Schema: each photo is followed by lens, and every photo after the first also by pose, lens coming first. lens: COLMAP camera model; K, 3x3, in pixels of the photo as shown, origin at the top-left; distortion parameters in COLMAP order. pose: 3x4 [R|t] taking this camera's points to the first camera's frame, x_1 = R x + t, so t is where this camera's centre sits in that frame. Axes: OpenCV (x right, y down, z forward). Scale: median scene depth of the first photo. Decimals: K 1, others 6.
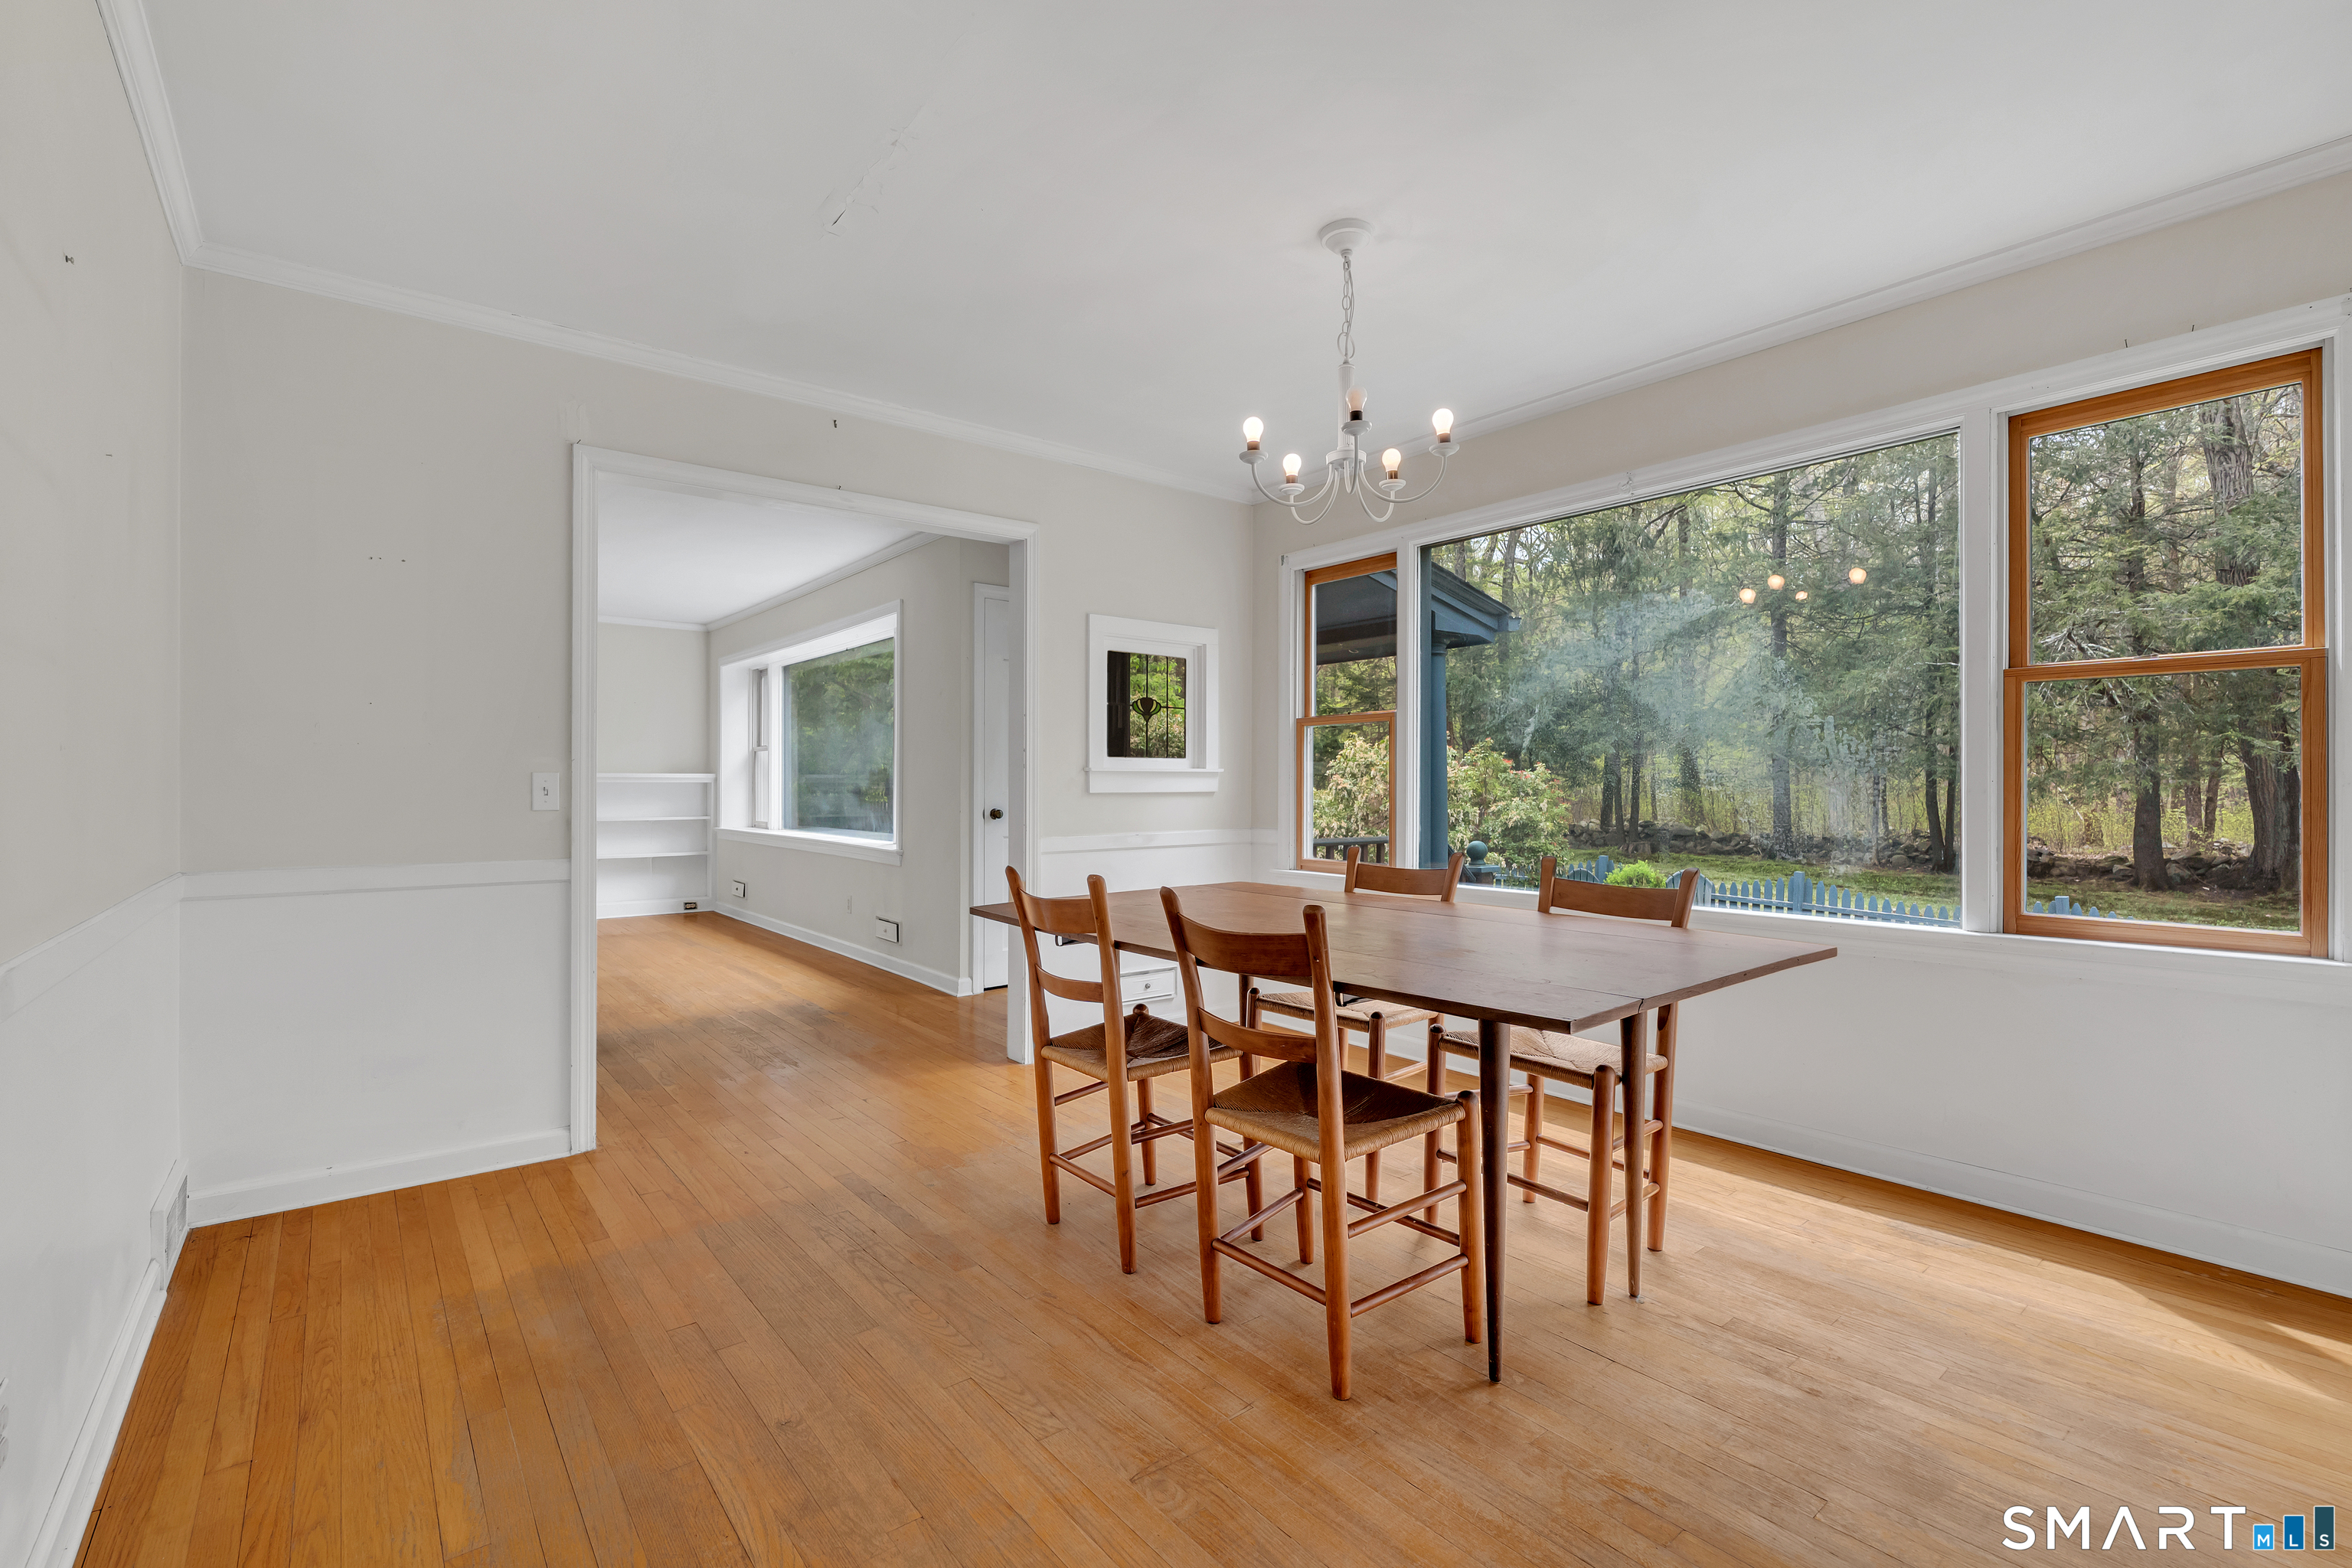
lens RADIAL K [[1039.4, 0, 1176.3], [0, 1039.4, 791.6], [0, 0, 1]] dist [-0.004232, 0.001220]
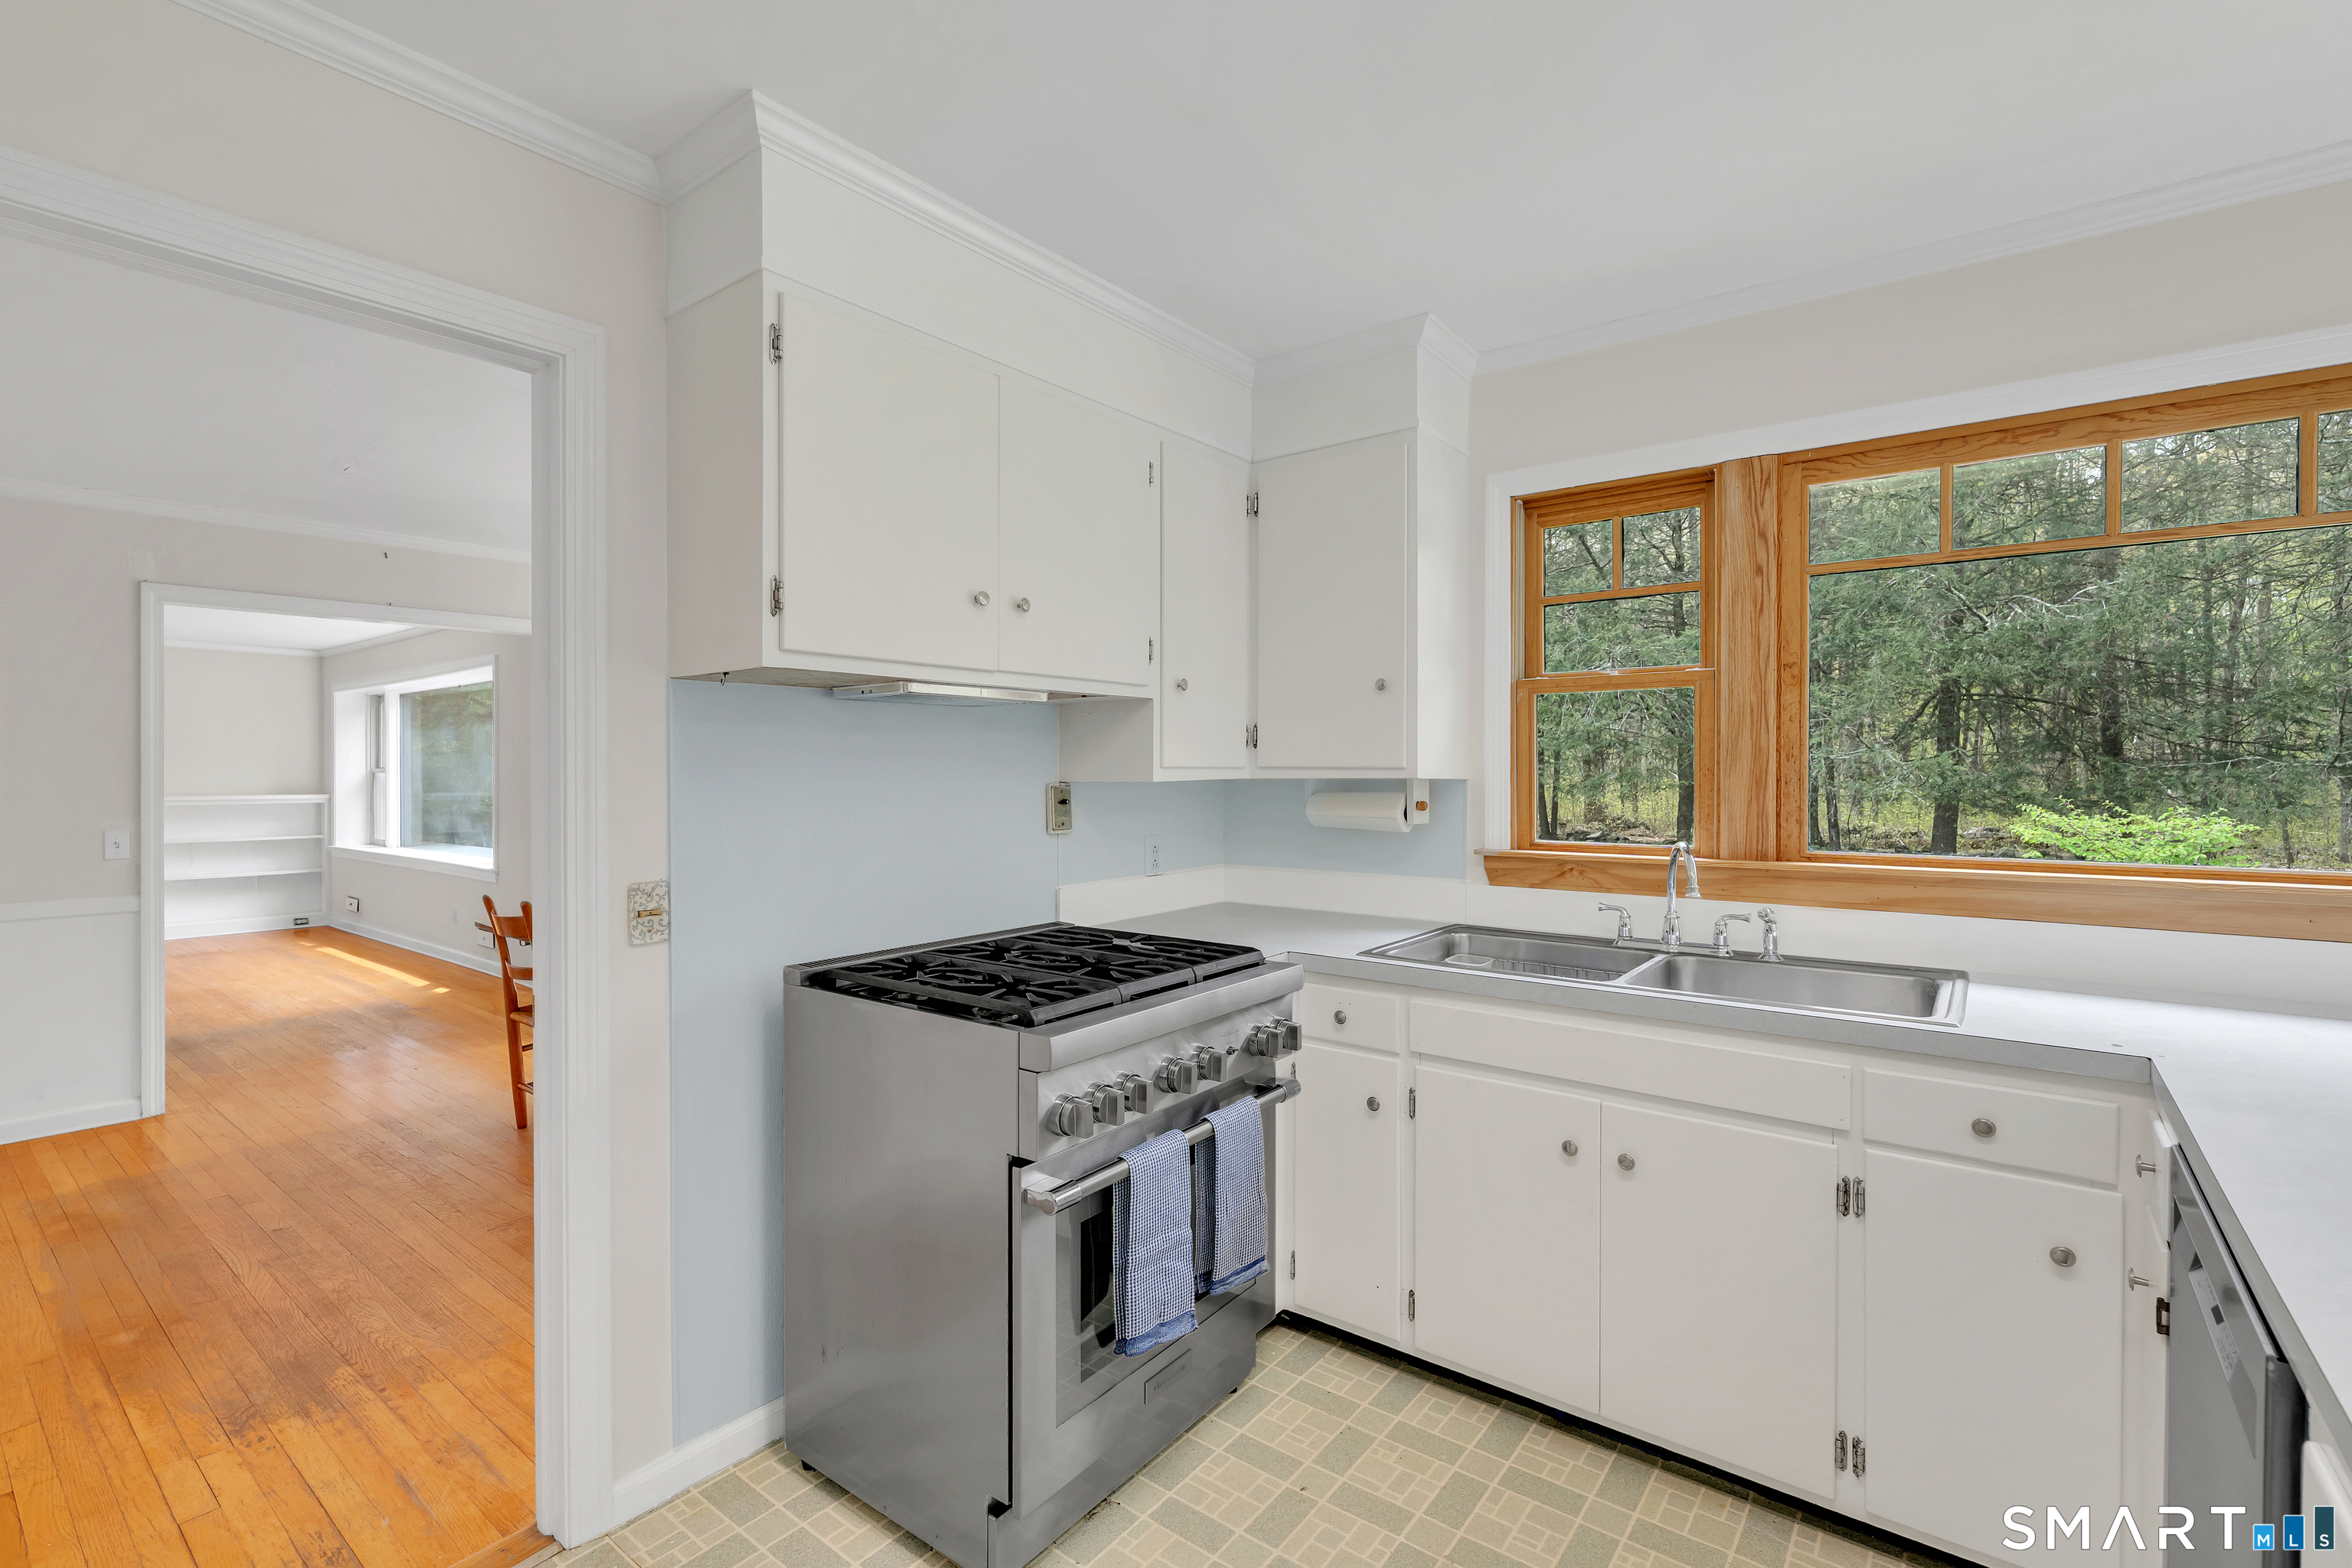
lens RADIAL K [[1039.4, 0, 1188.8], [0, 1039.4, 782.3], [0, 0, 1]] dist [-0.004232, 0.001220]
pose [[0.970905, -0.005430, 0.239402, 0.328409], [0.004743, 0.999983, 0.003444, -0.064331], [-0.239416, -0.002208, 0.970914, -0.495984]]
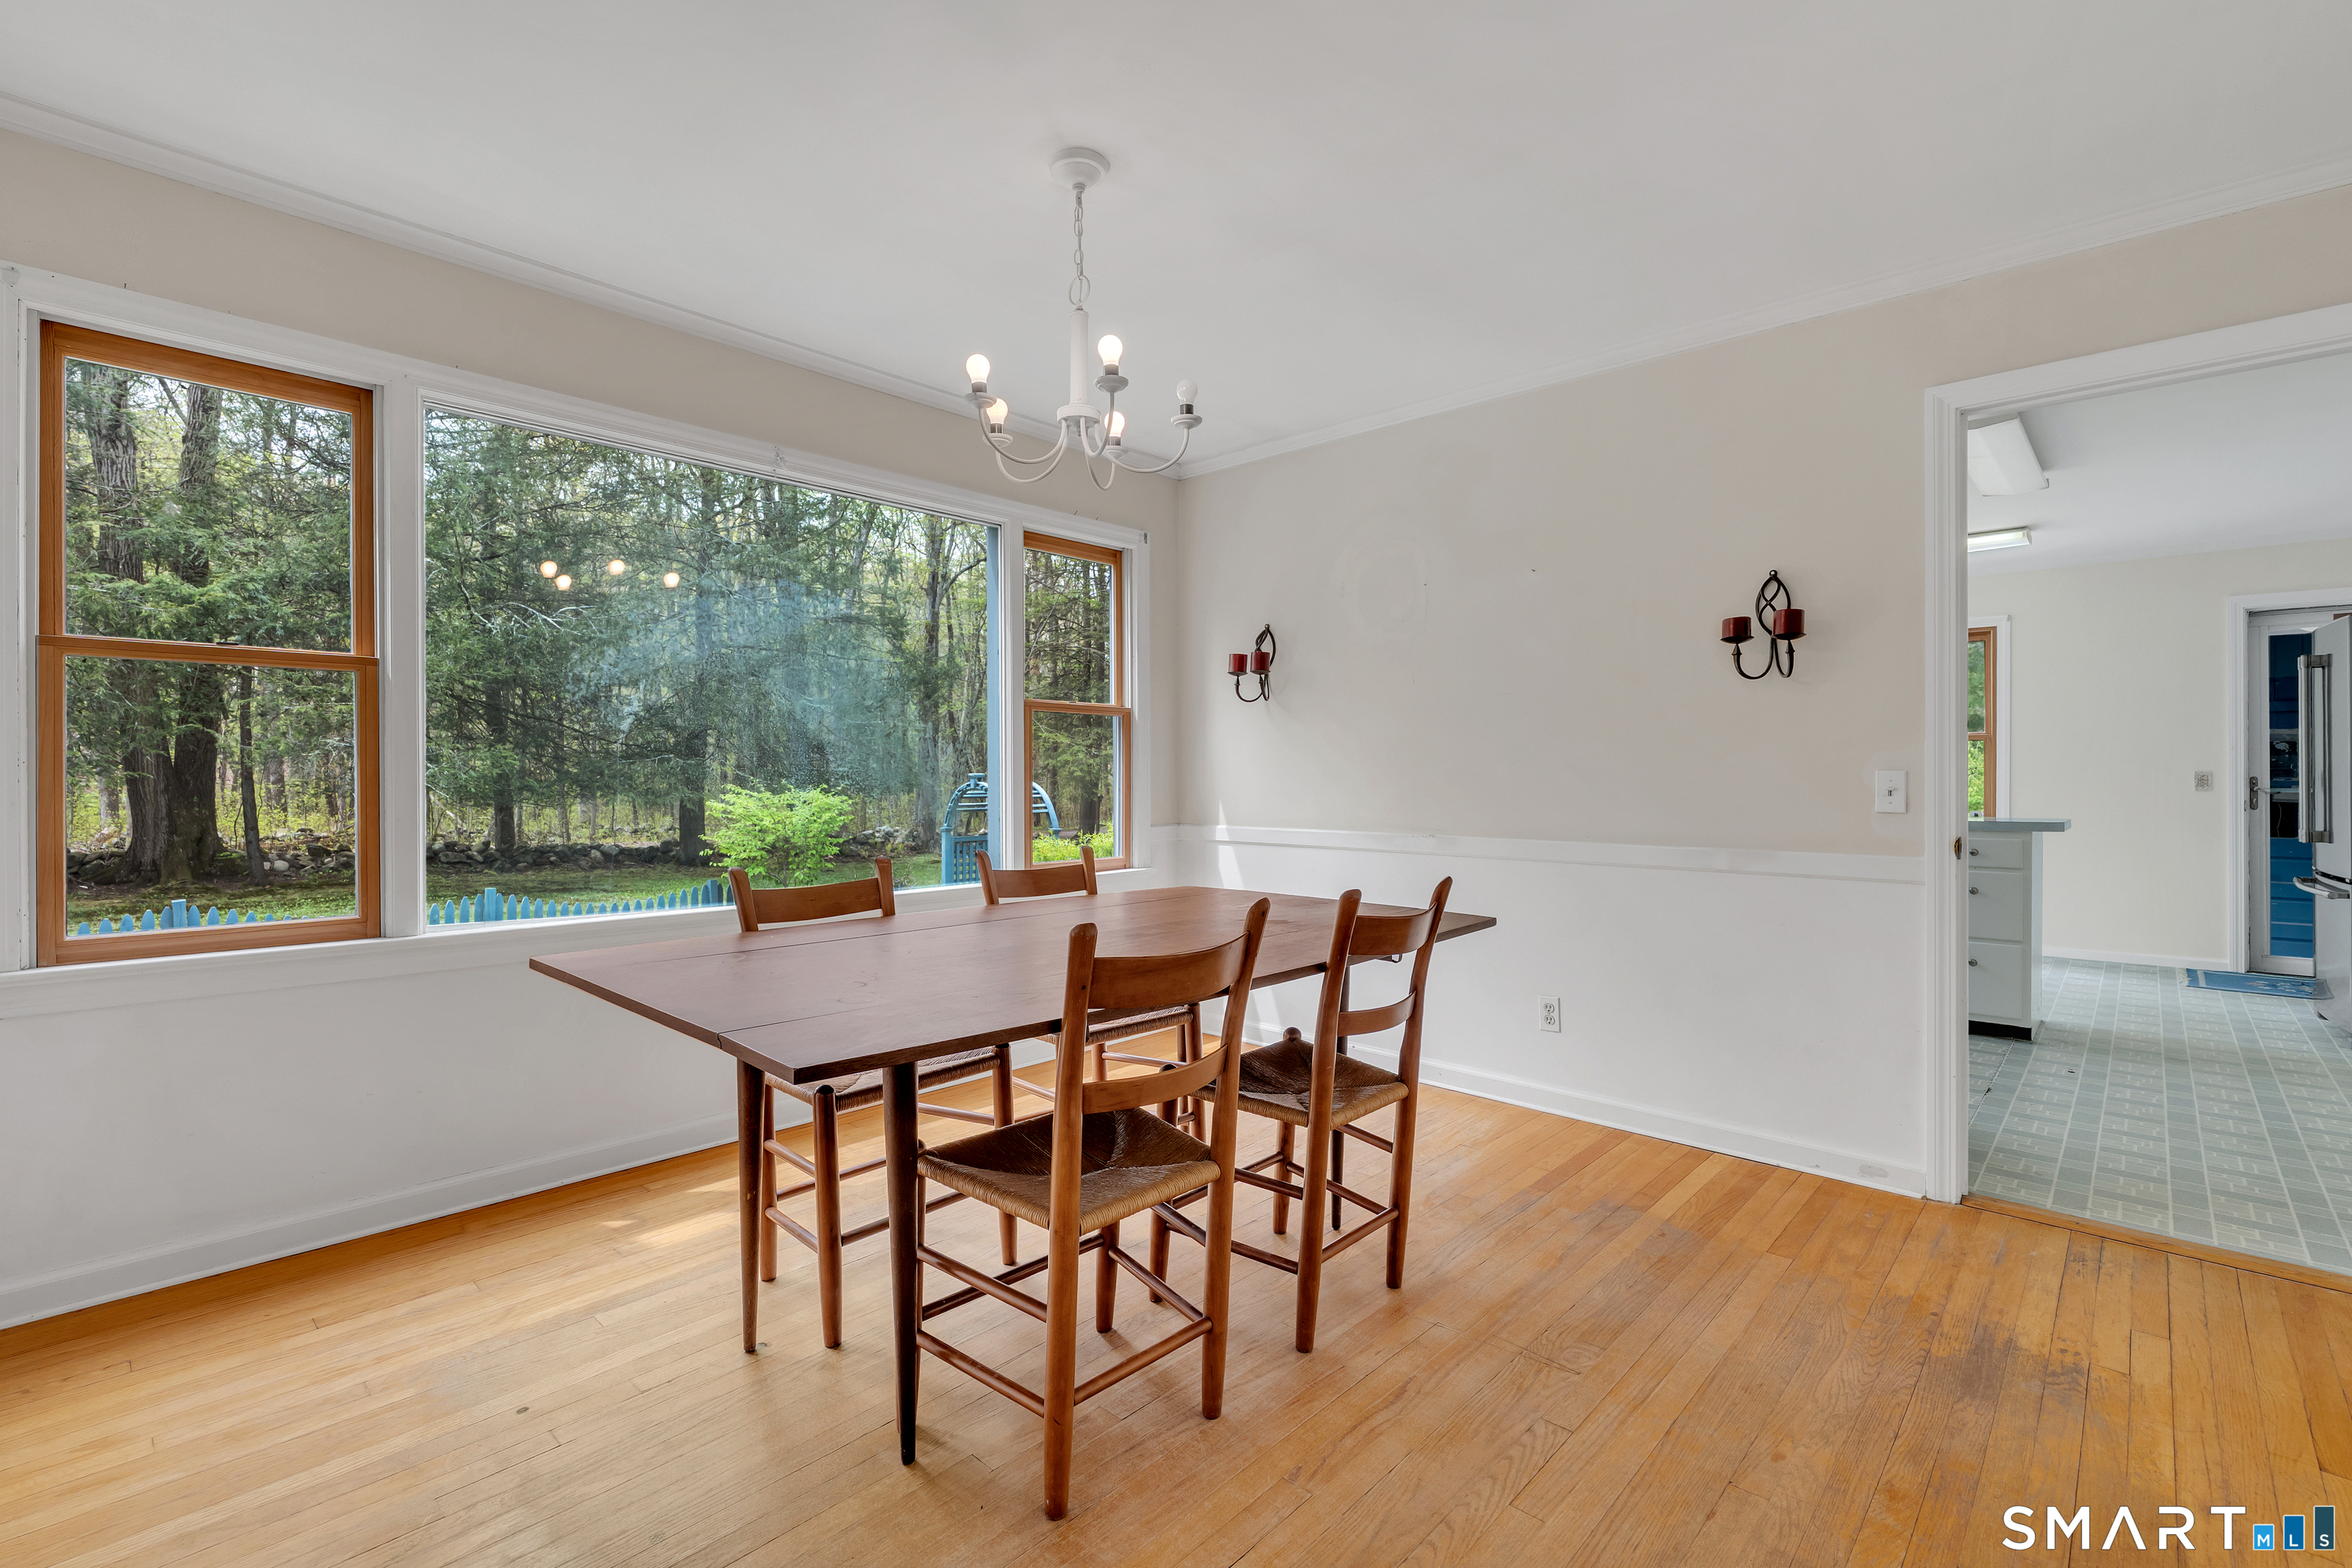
lens RADIAL K [[1039.4, 0, 1182.3], [0, 1039.4, 777.8], [0, 0, 1]] dist [-0.004232, 0.001220]
pose [[-0.139527, 0.000088, 0.990218, -0.453362], [0.006652, 0.999978, 0.000849, -0.004983], [-0.990196, 0.006706, -0.139525, 0.636706]]
